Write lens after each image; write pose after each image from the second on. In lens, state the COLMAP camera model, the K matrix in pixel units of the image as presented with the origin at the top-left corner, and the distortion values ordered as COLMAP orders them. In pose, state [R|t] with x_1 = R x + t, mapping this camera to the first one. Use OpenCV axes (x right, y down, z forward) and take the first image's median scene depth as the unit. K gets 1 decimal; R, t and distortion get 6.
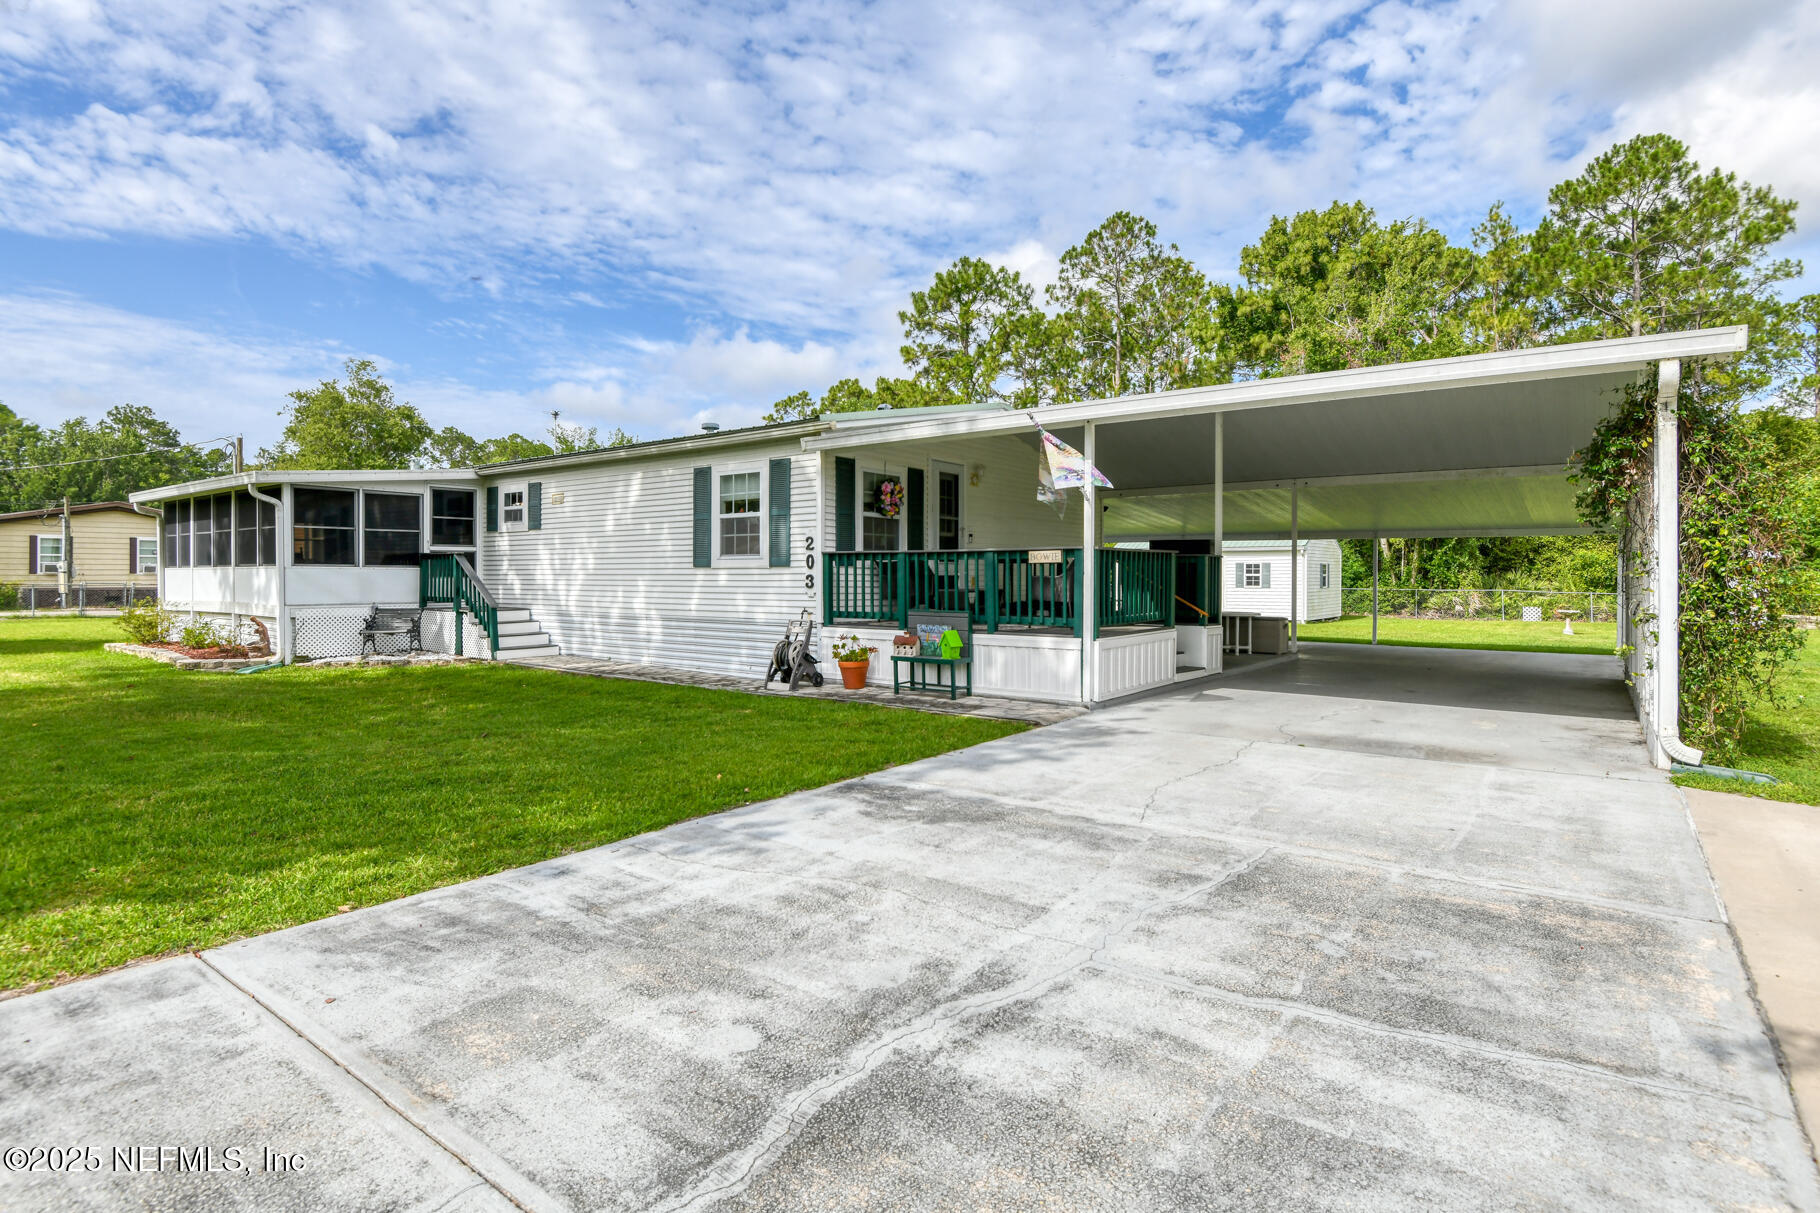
lens RADIAL K [[920.6, 0, 909.6], [0, 920.6, 573.0], [0, 0, 1]] dist [-0.012996, -0.000878]
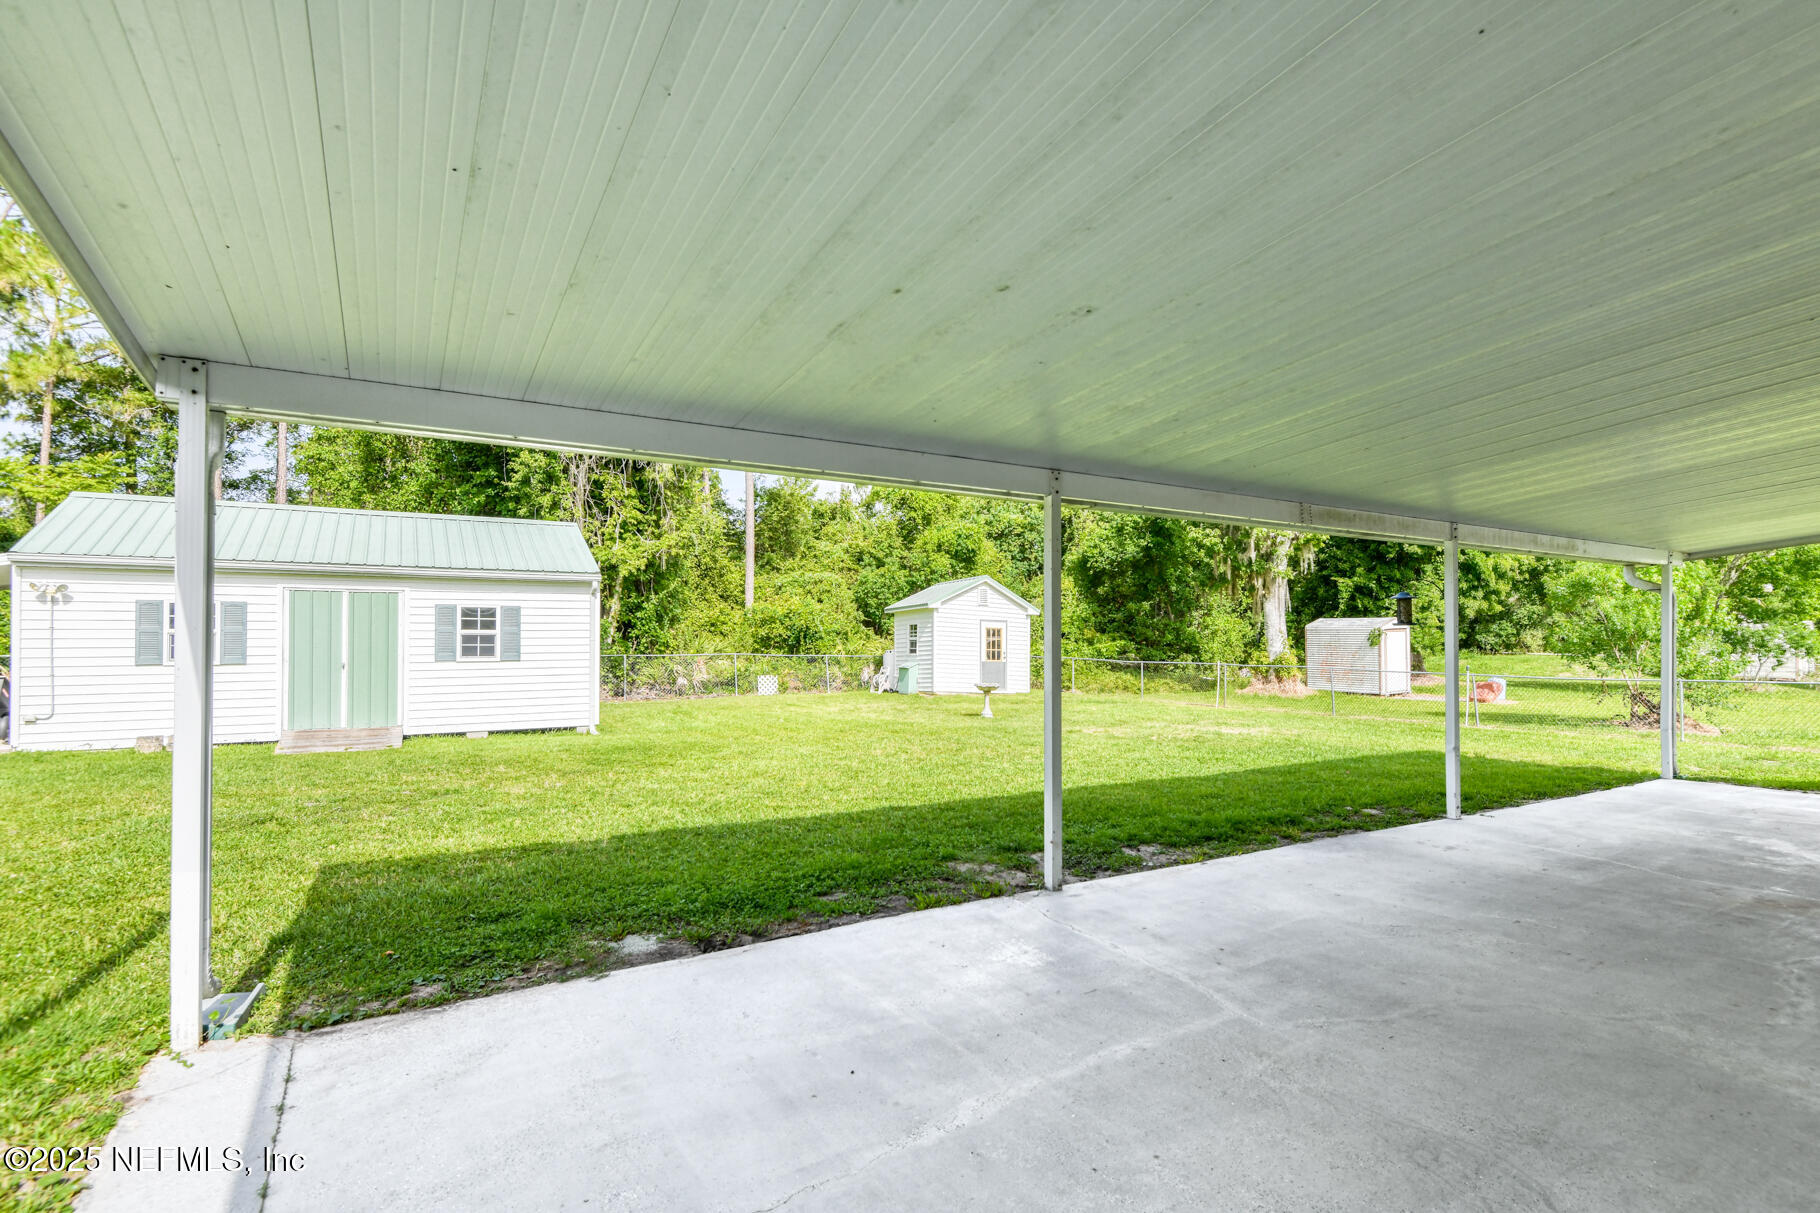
lens RADIAL K [[901.9, 0, 916.1], [0, 901.9, 621.6], [0, 0, 1]] dist [-0.000409, -0.000566]
pose [[0.381376, 0.013763, 0.924317, 0.087034], [-0.006108, 0.999905, -0.012368, 0.001877], [-0.924400, -0.000929, 0.381424, 1.409557]]
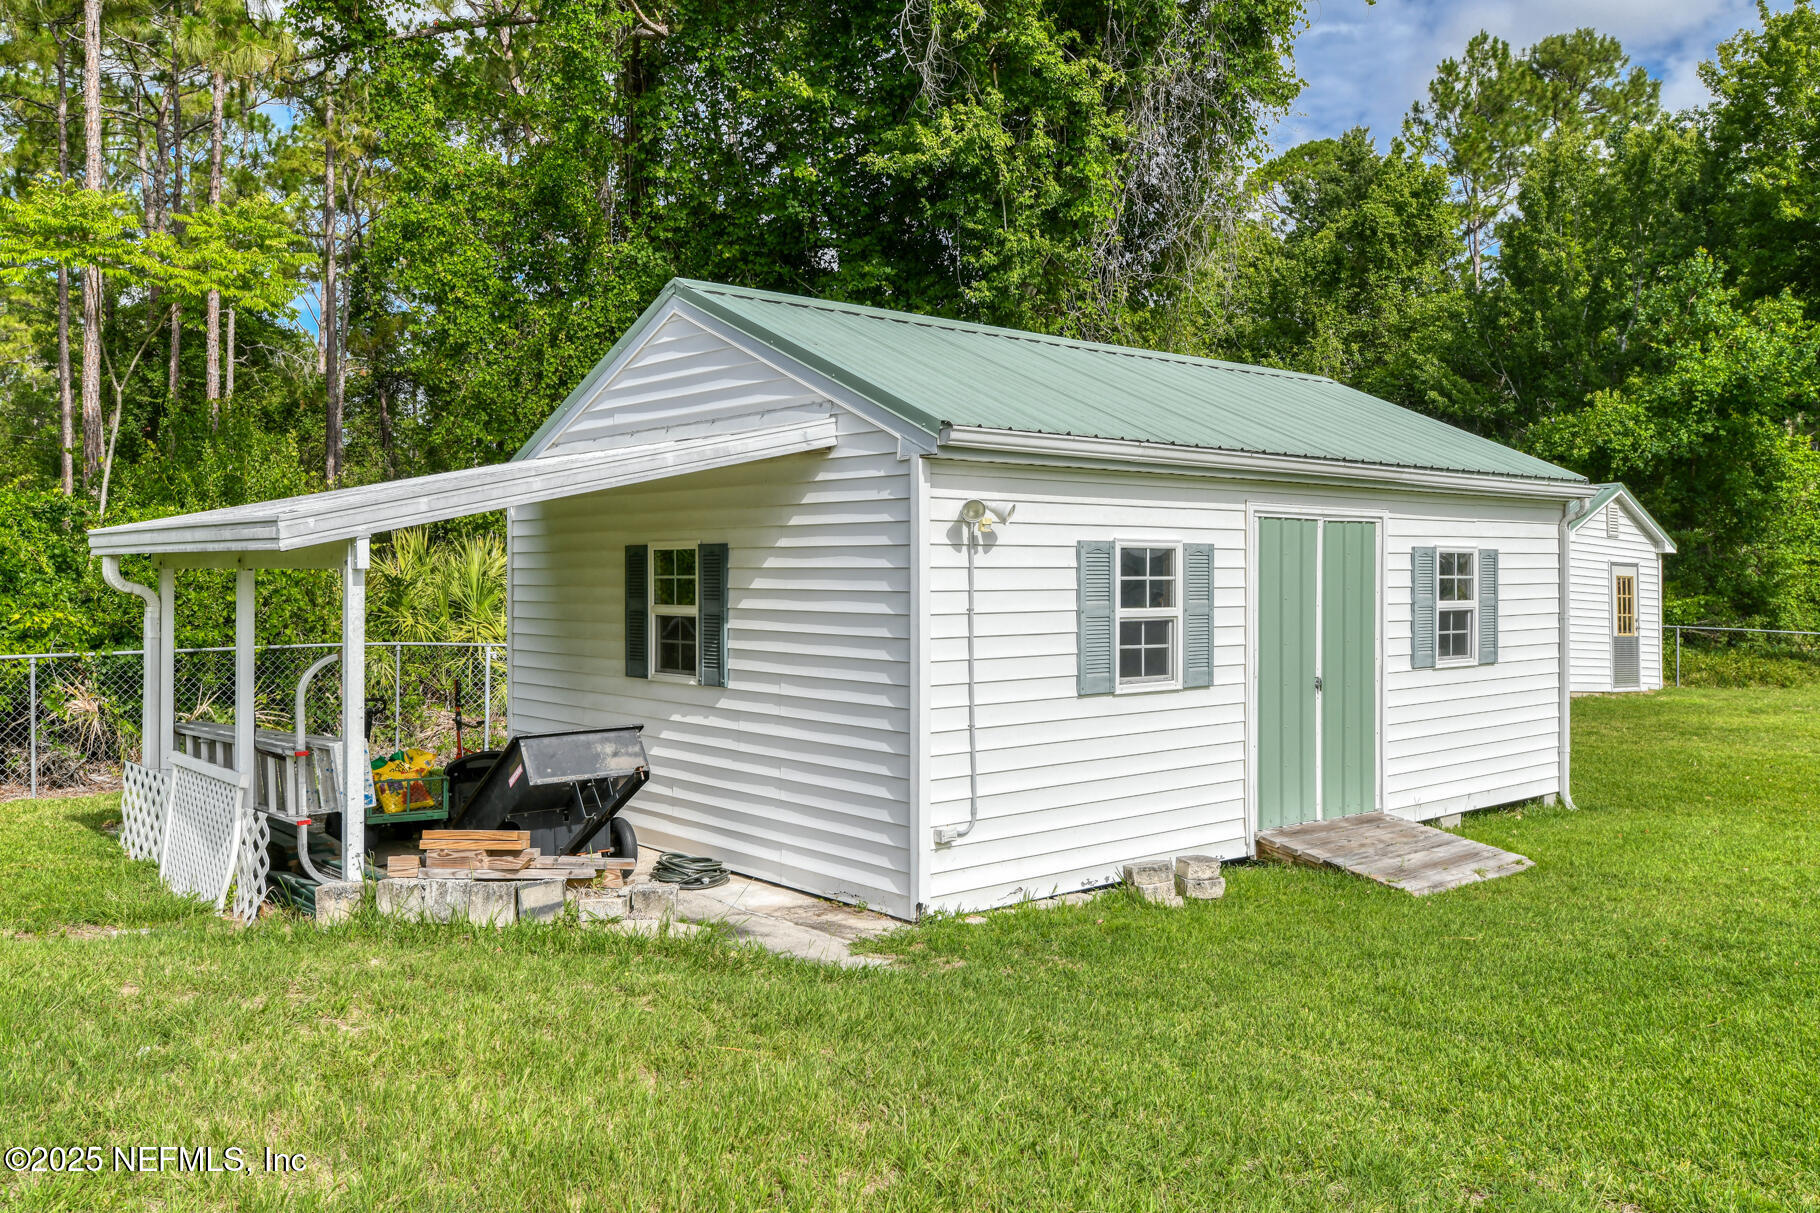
lens RADIAL K [[1502.0, 0, 911.9], [0, 1502.0, 550.1], [0, 0, 1]] dist [-0.007726, -0.004616]
pose [[0.197836, 0.011902, 0.980163, -0.005287], [-0.006825, 0.999919, -0.010765, -0.014426], [-0.980211, -0.004560, 0.197901, 2.382350]]
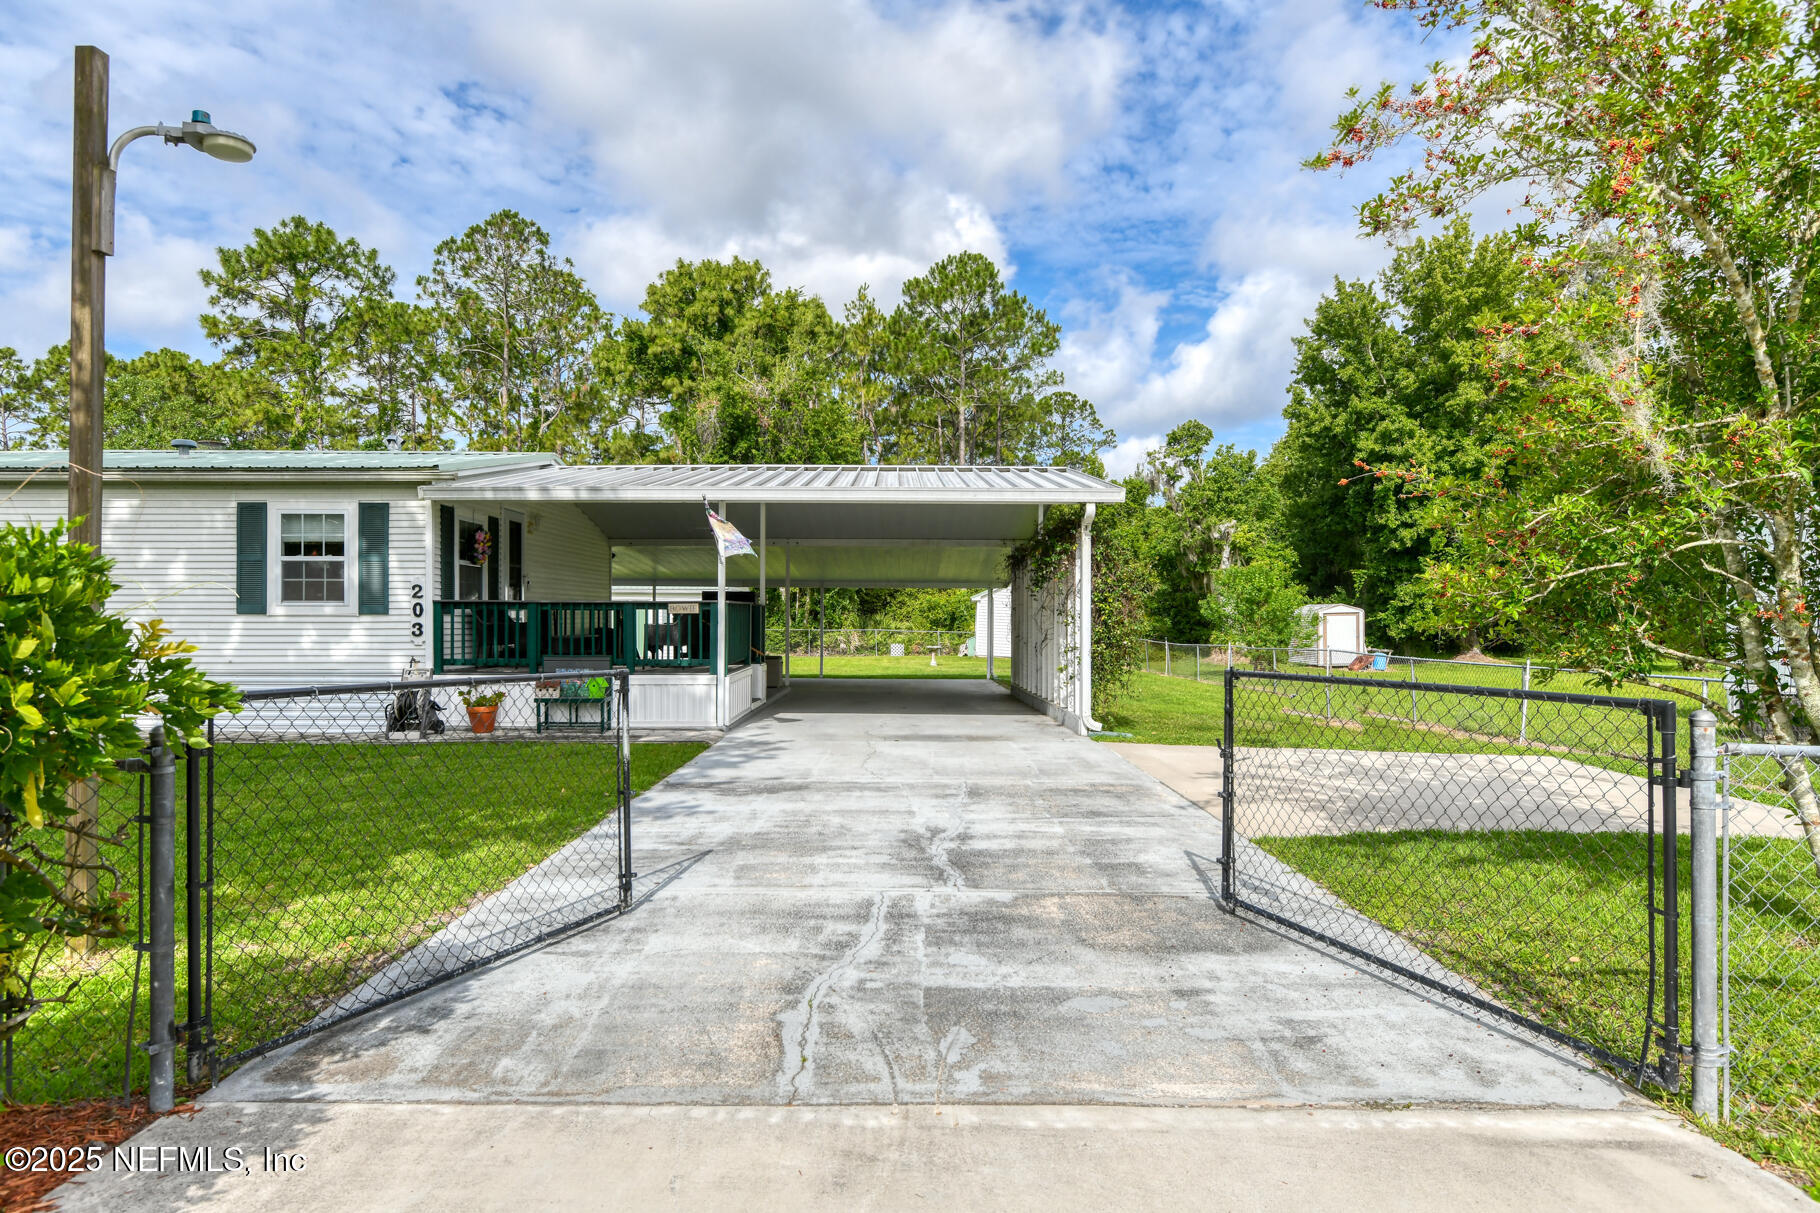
lens RADIAL K [[1039.9, 0, 909.4], [0, 1039.9, 615.5], [0, 0, 1]] dist [0.001991, -0.000588]
pose [[0.792461, 0.000516, 0.609923, -0.290381], [-0.003227, 0.999989, 0.003346, -0.009047], [-0.609915, -0.004620, 0.792454, -0.165478]]
